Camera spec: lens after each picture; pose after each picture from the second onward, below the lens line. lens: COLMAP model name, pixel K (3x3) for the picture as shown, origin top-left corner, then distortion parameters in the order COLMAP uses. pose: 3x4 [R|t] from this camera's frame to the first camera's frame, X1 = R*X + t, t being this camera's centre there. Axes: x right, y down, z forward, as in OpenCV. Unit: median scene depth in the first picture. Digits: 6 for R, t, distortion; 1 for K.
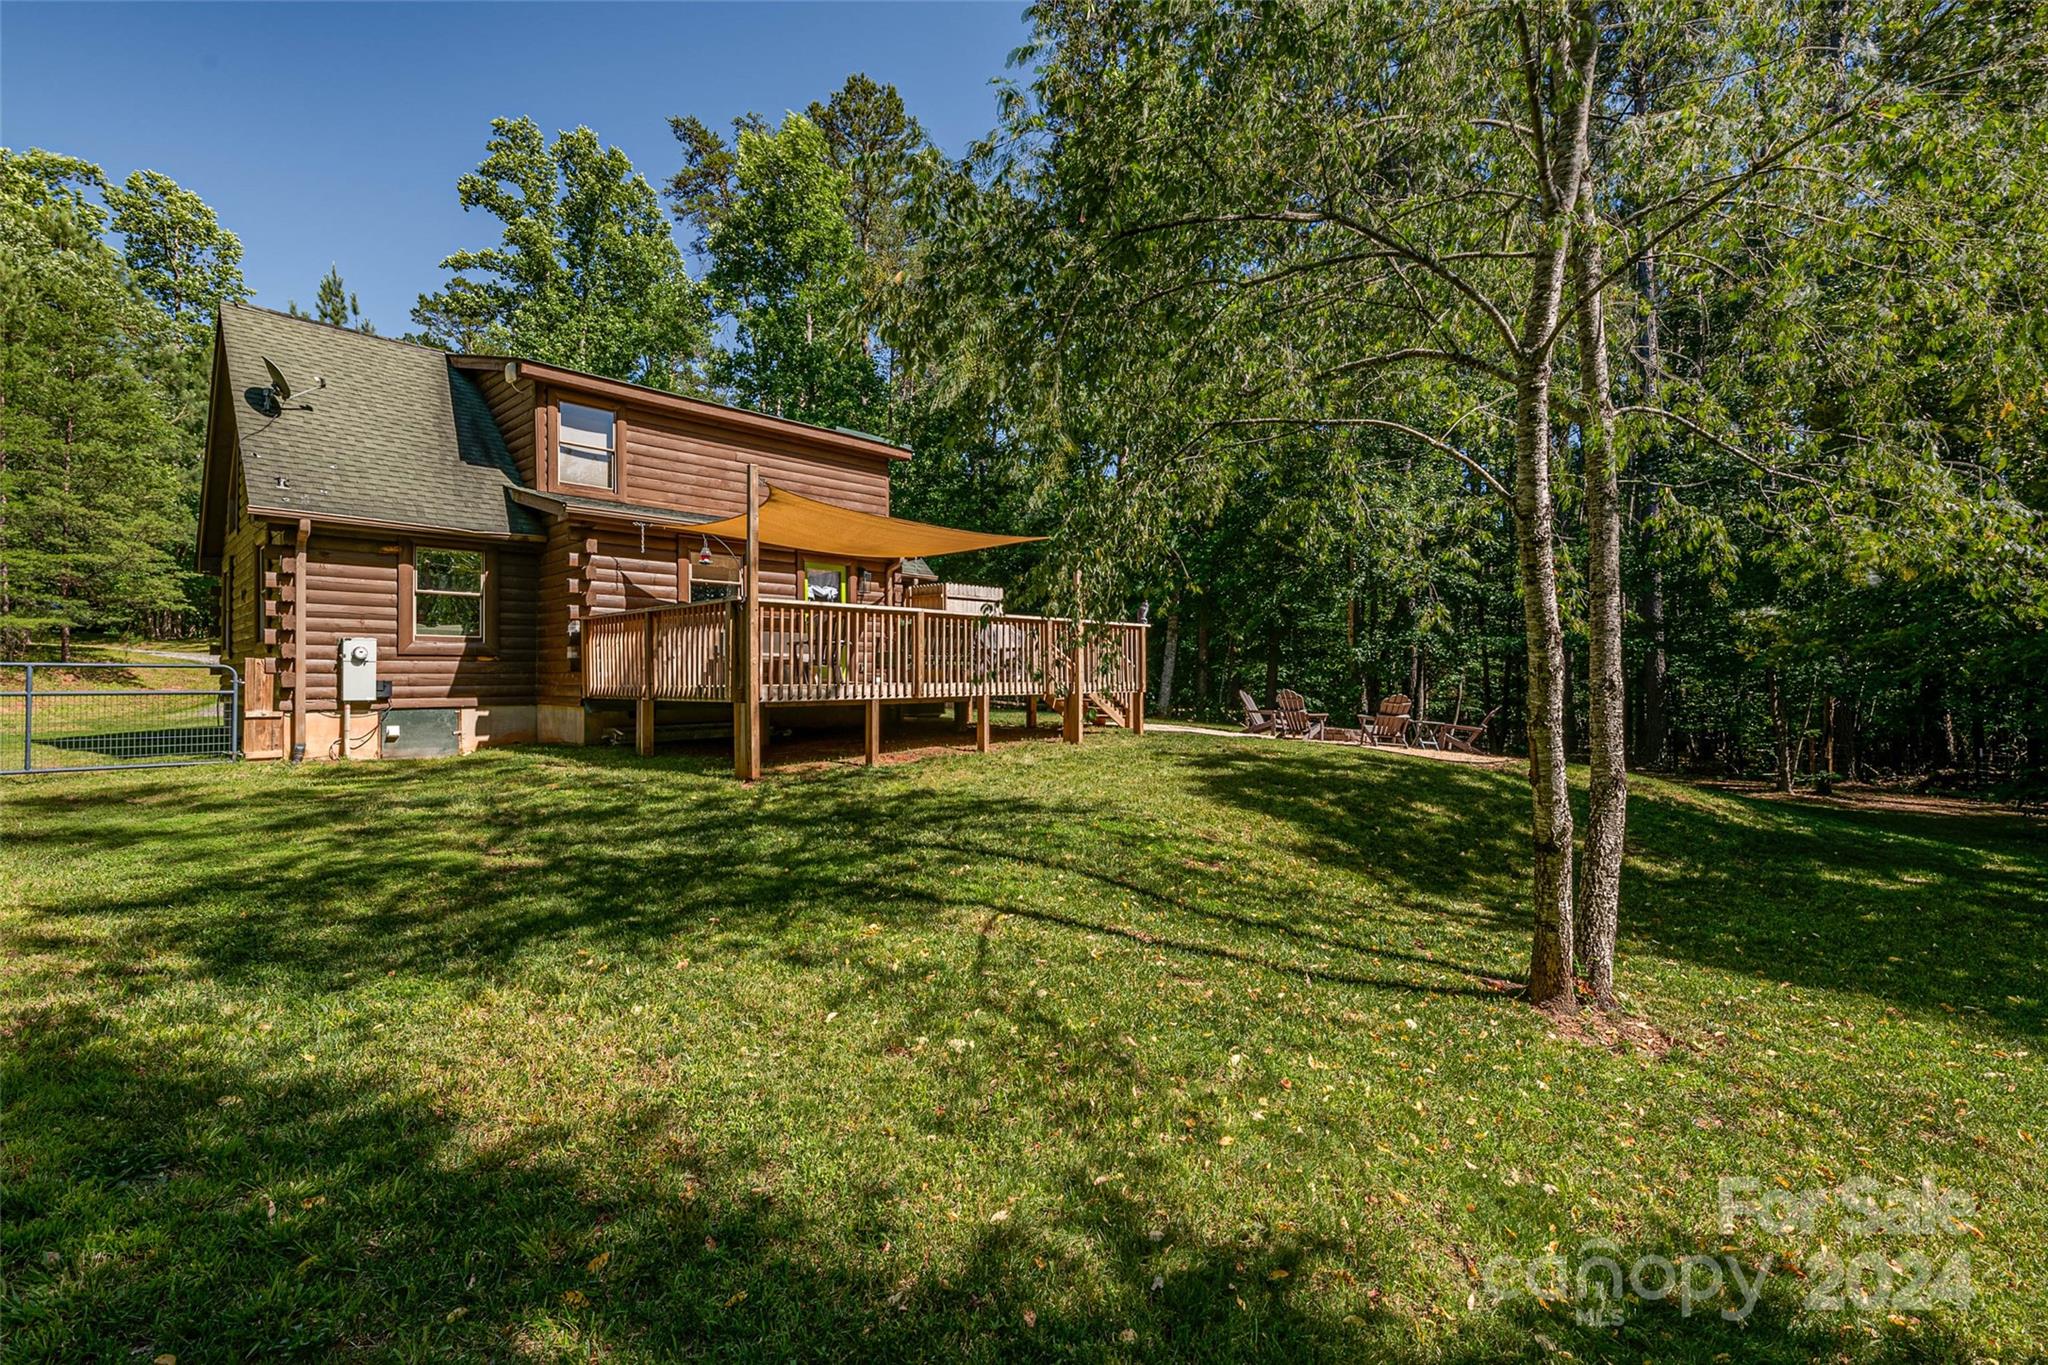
lens RADIAL K [[876.3, 0, 1024.0], [0, 876.3, 682.5], [0, 0, 1]] dist [-0.013708, 0.000119]
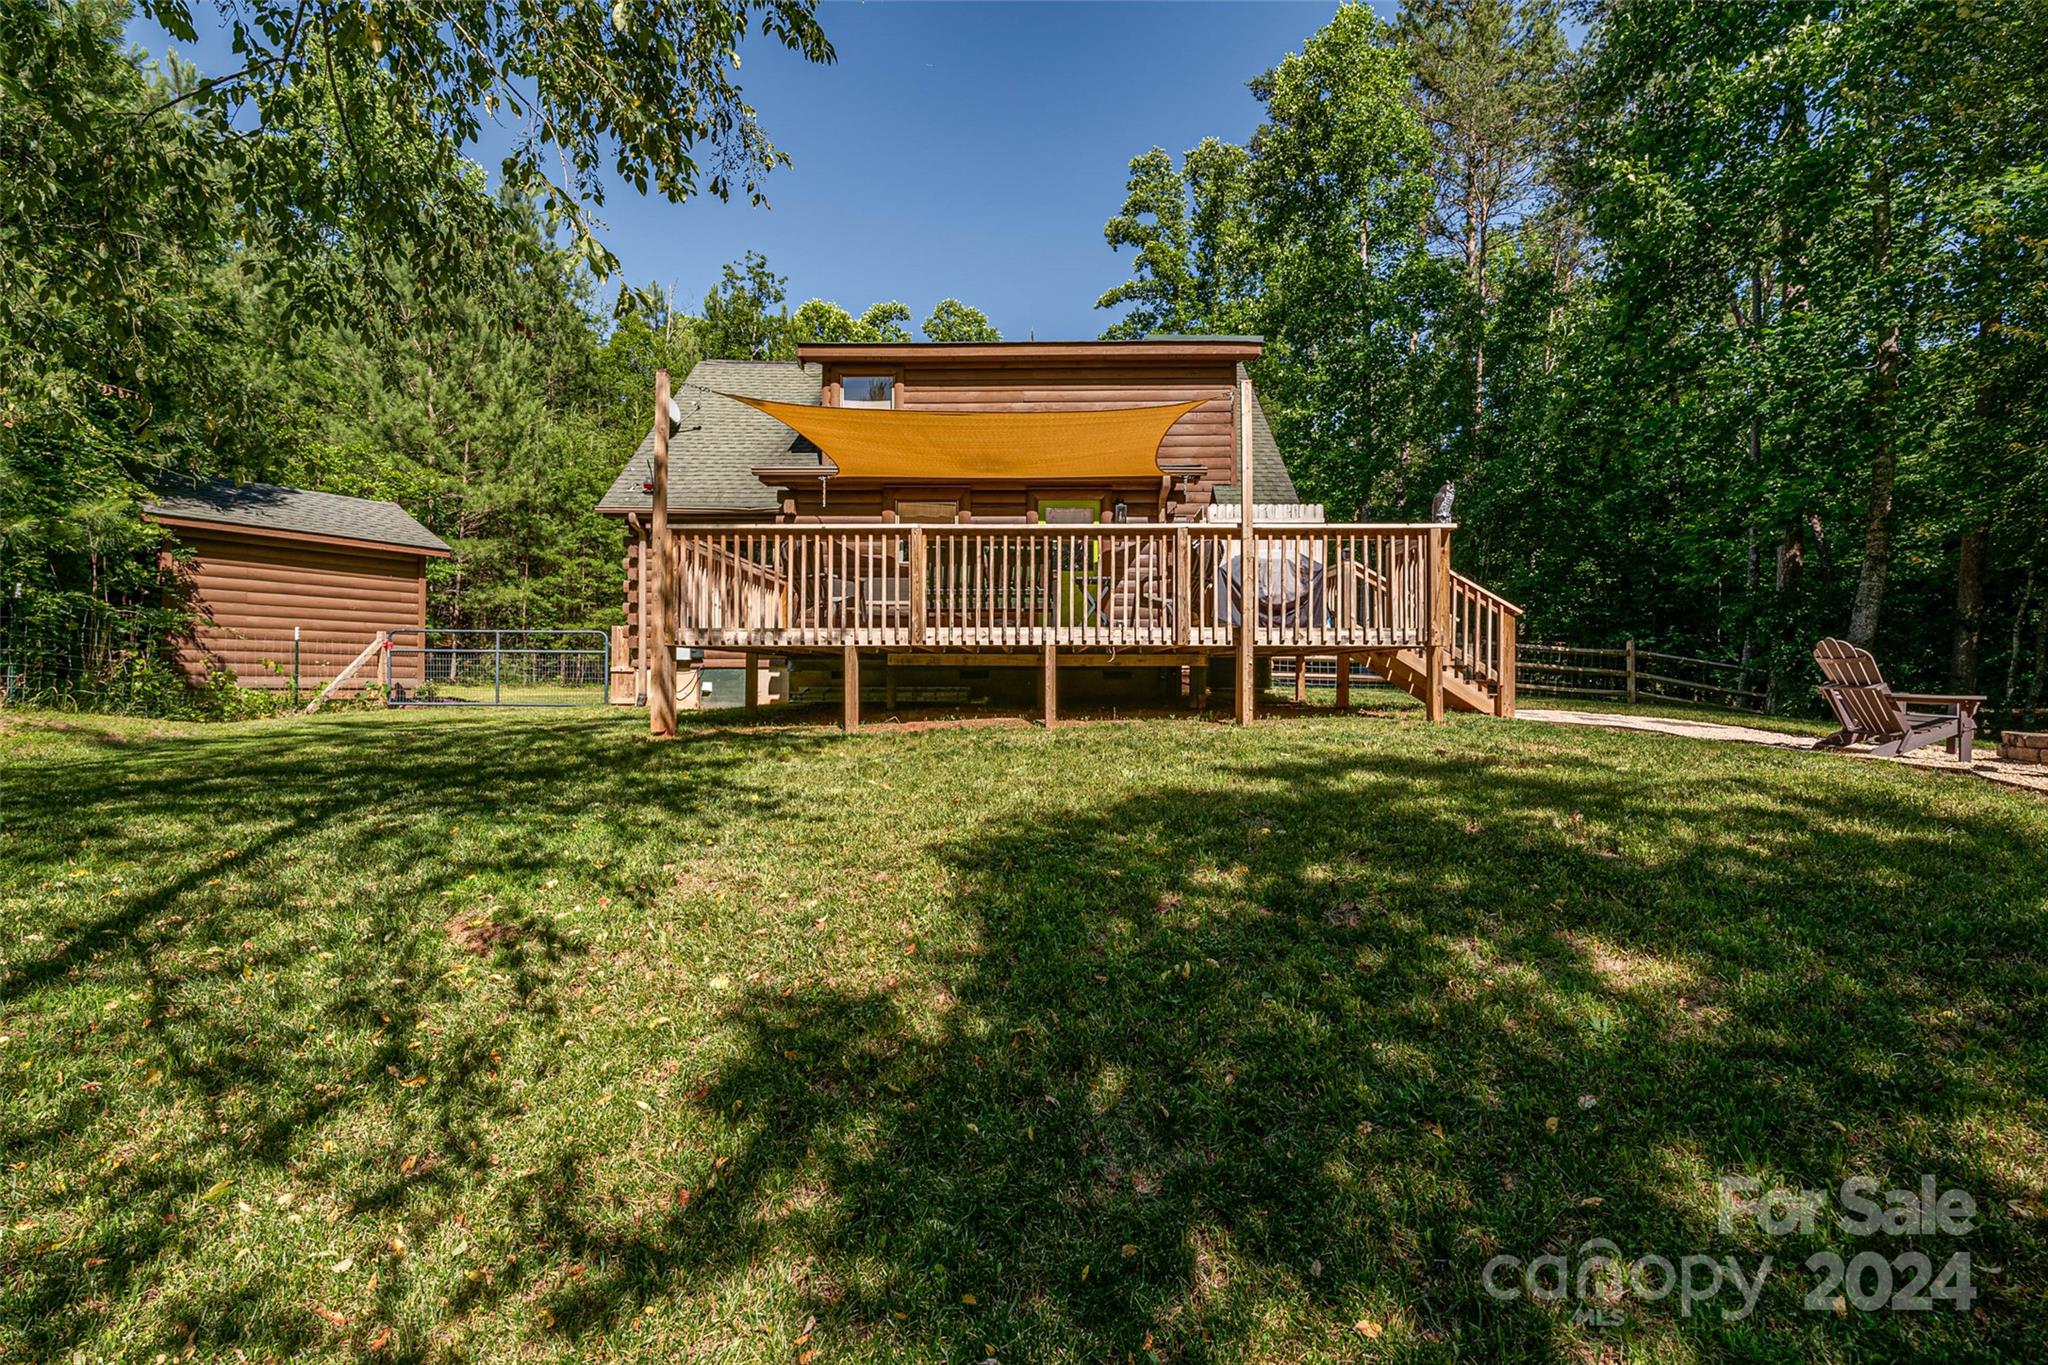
lens RADIAL K [[873.8, 0, 1034.2], [0, 873.8, 667.9], [0, 0, 1]] dist [-0.000110, -0.000195]
pose [[0.683987, -0.002397, -0.729491, 0.447163], [-0.002397, 0.999982, -0.005534, 0.036142], [0.729491, 0.005534, 0.683968, 0.515972]]
